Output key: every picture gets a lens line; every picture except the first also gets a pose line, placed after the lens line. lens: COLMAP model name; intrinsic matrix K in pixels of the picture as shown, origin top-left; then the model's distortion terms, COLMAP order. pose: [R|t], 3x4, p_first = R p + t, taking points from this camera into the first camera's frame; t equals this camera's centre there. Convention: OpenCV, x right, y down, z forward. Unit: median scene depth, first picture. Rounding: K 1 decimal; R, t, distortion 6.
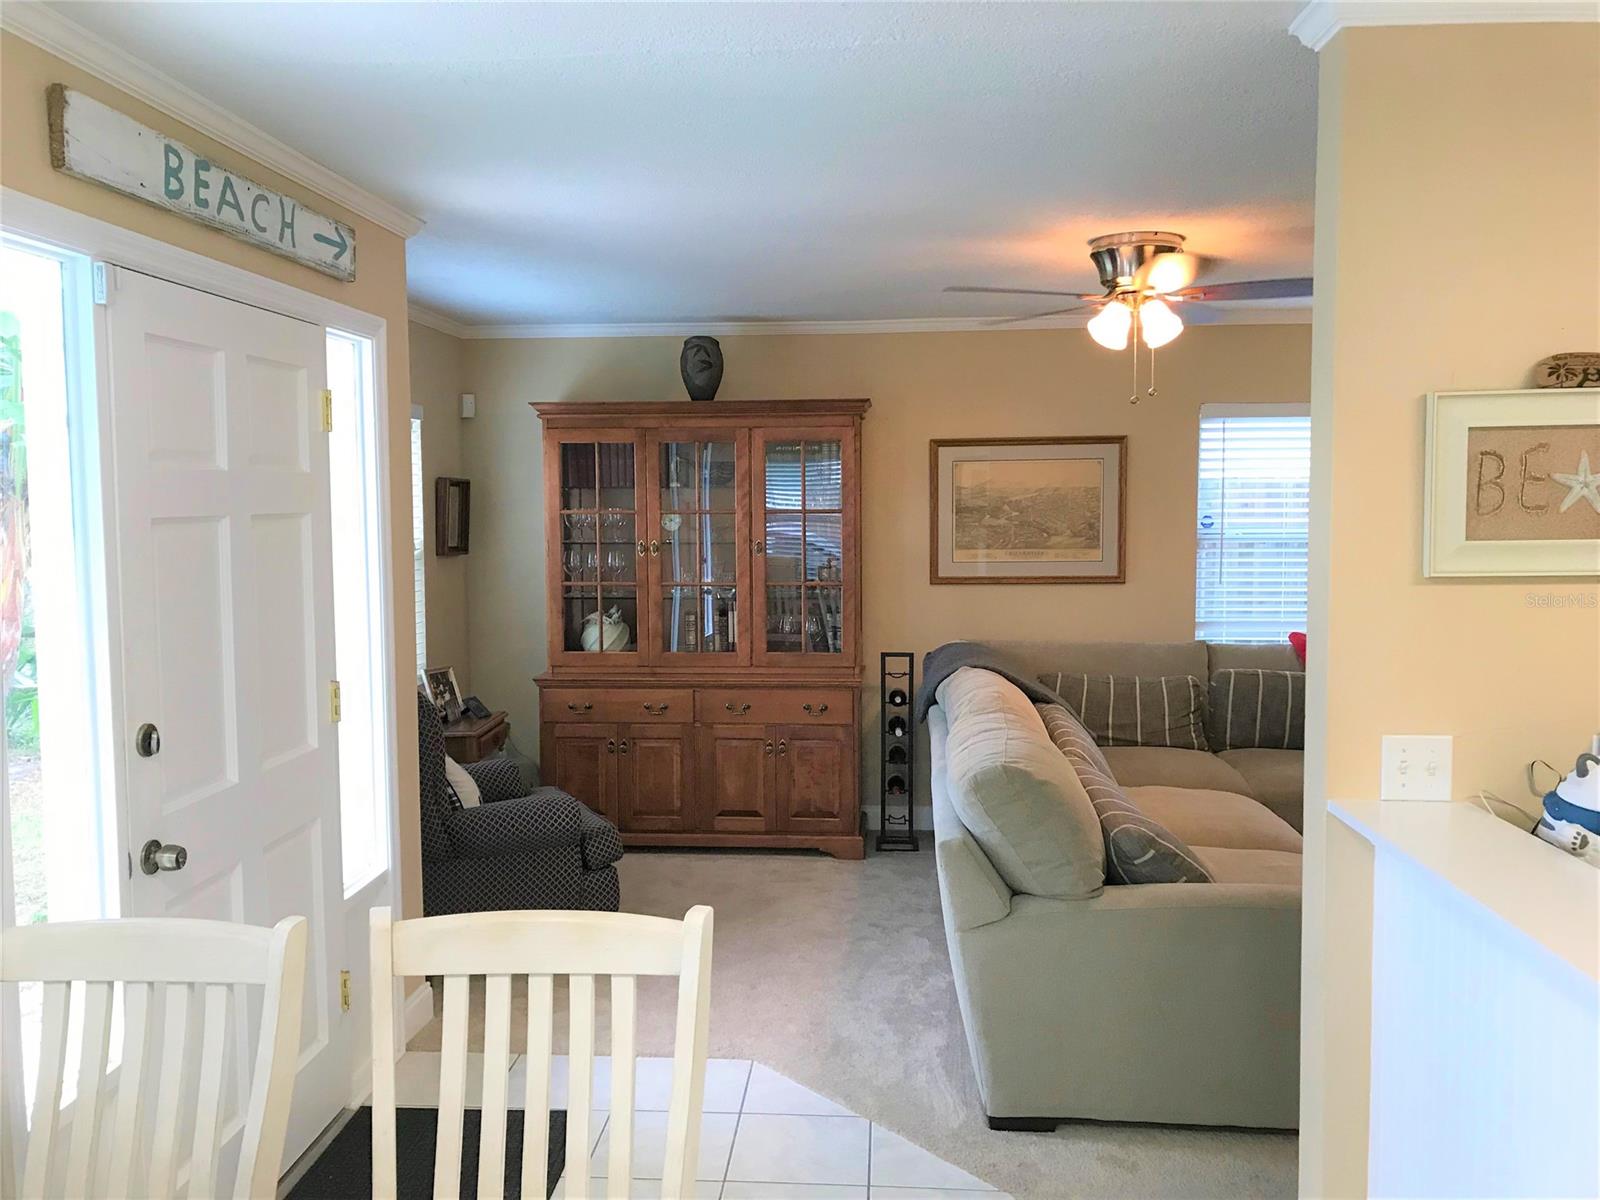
lens RADIAL K [[1307.8, 0, 783.8], [0, 1307.8, 588.0], [0, 0, 1]] dist [0.051384, -0.069052]
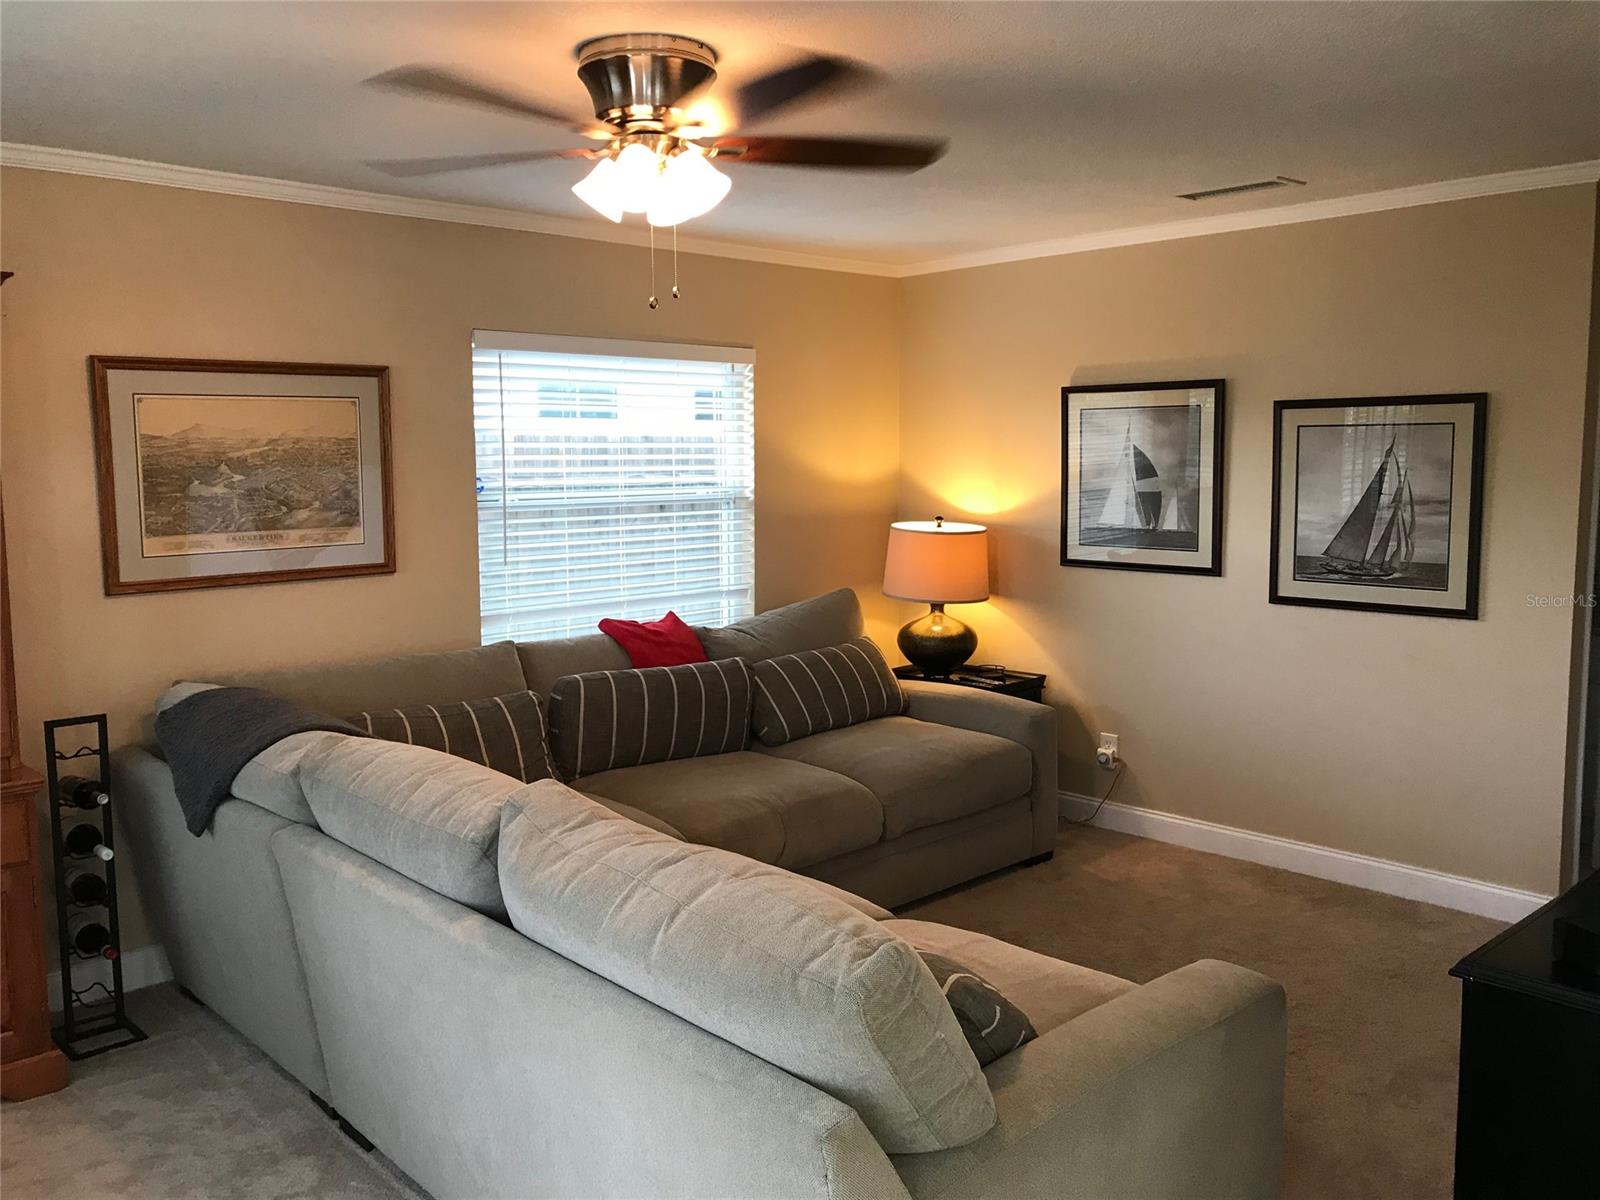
lens RADIAL K [[1307.8, 0, 790.6], [0, 1307.8, 589.8], [0, 0, 1]] dist [0.051384, -0.069052]
pose [[0.667784, -0.078240, 0.740232, -0.137312], [0.055121, 0.996928, 0.055645, -0.023707], [-0.742312, 0.003644, 0.670045, 0.376343]]
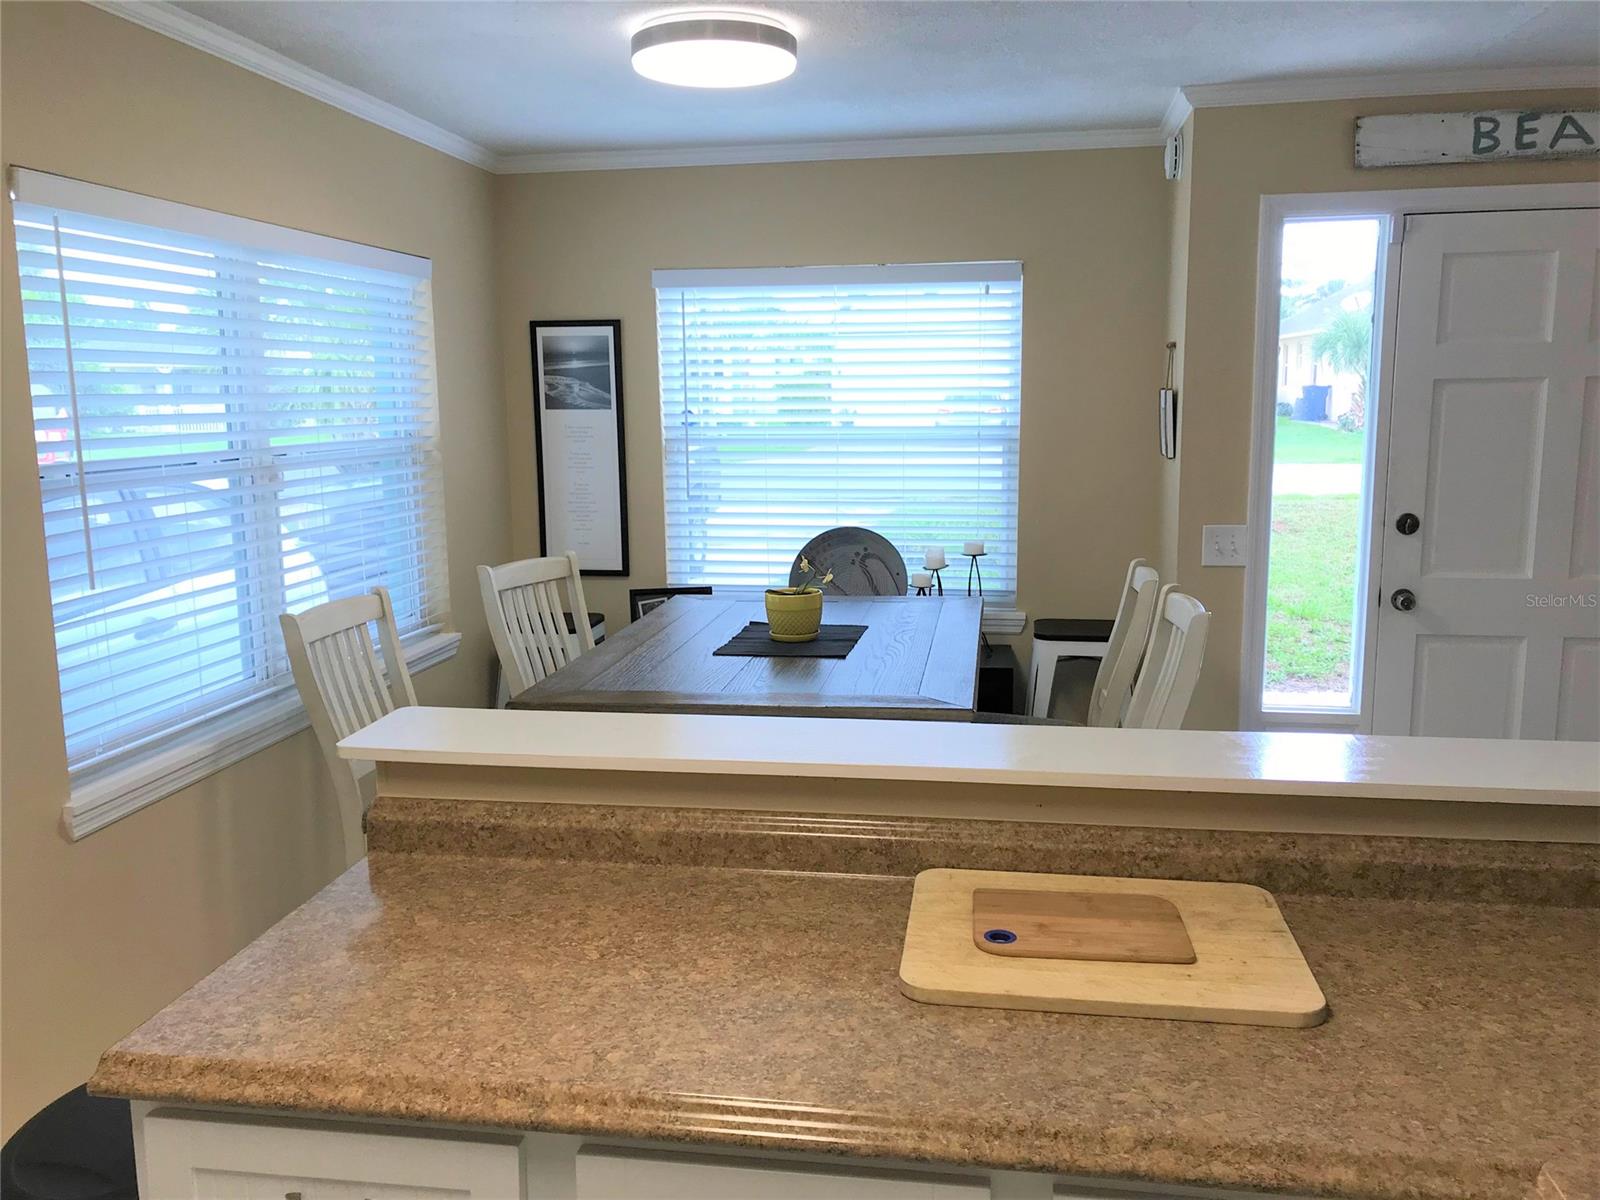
lens RADIAL K [[1307.8, 0, 785.7], [0, 1307.8, 599.6], [0, 0, 1]] dist [0.051384, -0.069052]
pose [[-0.095590, 0.170205, -0.980761, 0.489256], [-0.057900, 0.982654, 0.176177, -0.011963], [0.993735, 0.073627, -0.084078, 0.178594]]
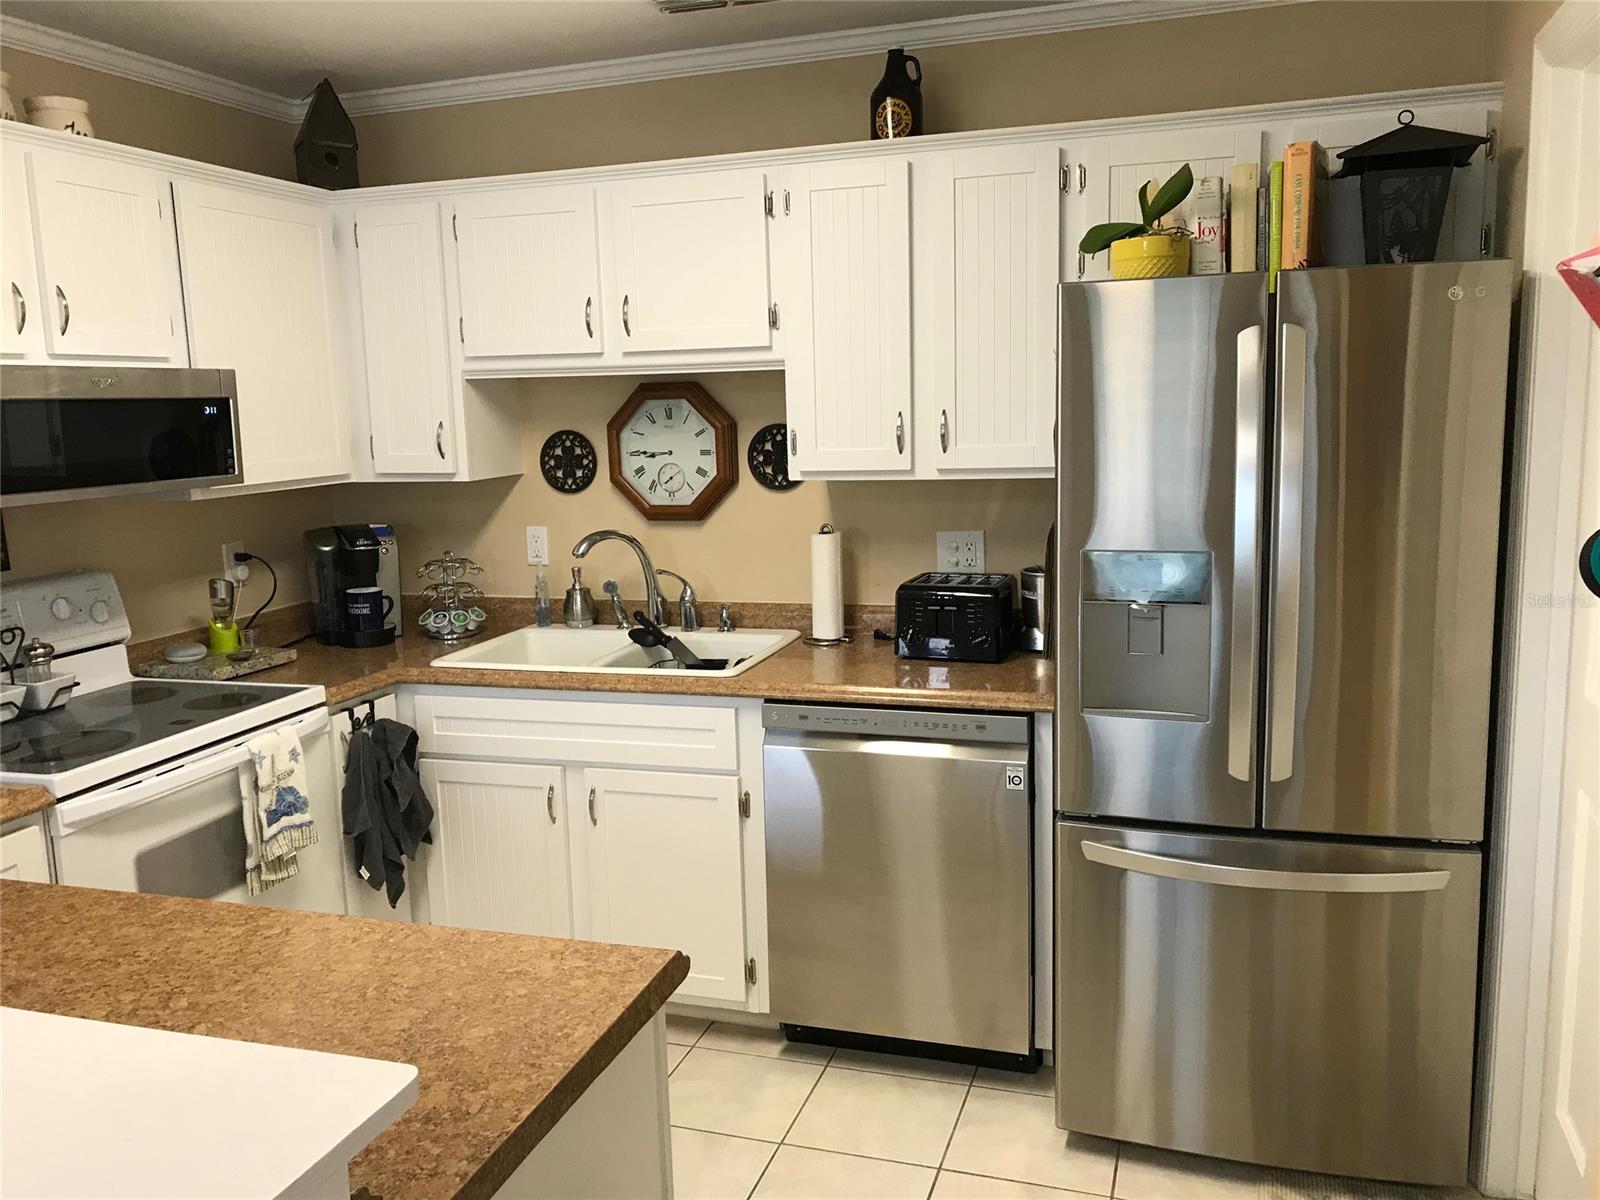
lens RADIAL K [[1307.8, 0, 792.6], [0, 1307.8, 594.7], [0, 0, 1]] dist [0.051384, -0.069052]
pose [[0.245273, -0.144335, 0.958649, 0.037726], [0.094705, 0.987692, 0.124477, 0.012530], [-0.964817, 0.060258, 0.255924, -0.053613]]
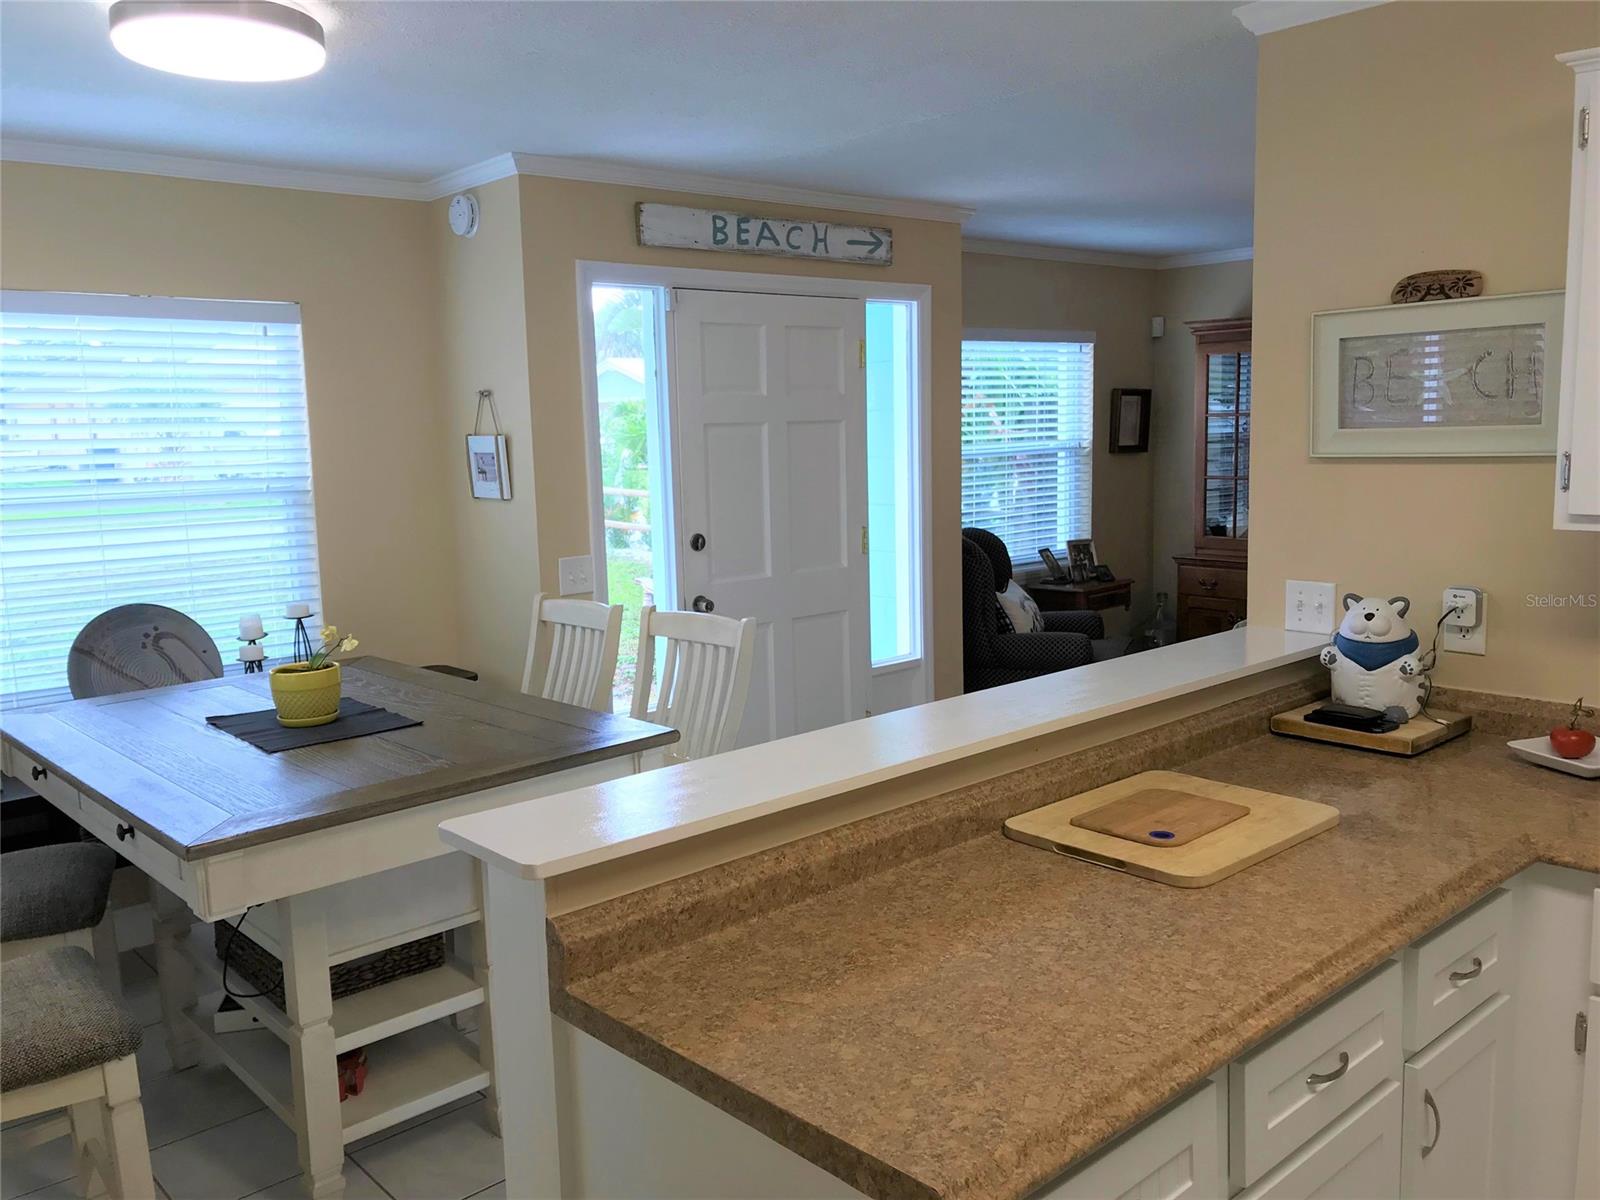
lens RADIAL K [[1307.8, 0, 788.1], [0, 1307.8, 606.6], [0, 0, 1]] dist [0.051384, -0.069052]
pose [[0.718046, 0.086847, -0.690556, 0.395471], [-0.028599, 0.995028, 0.095401, 0.010969], [0.695408, -0.048753, 0.716960, -0.110391]]
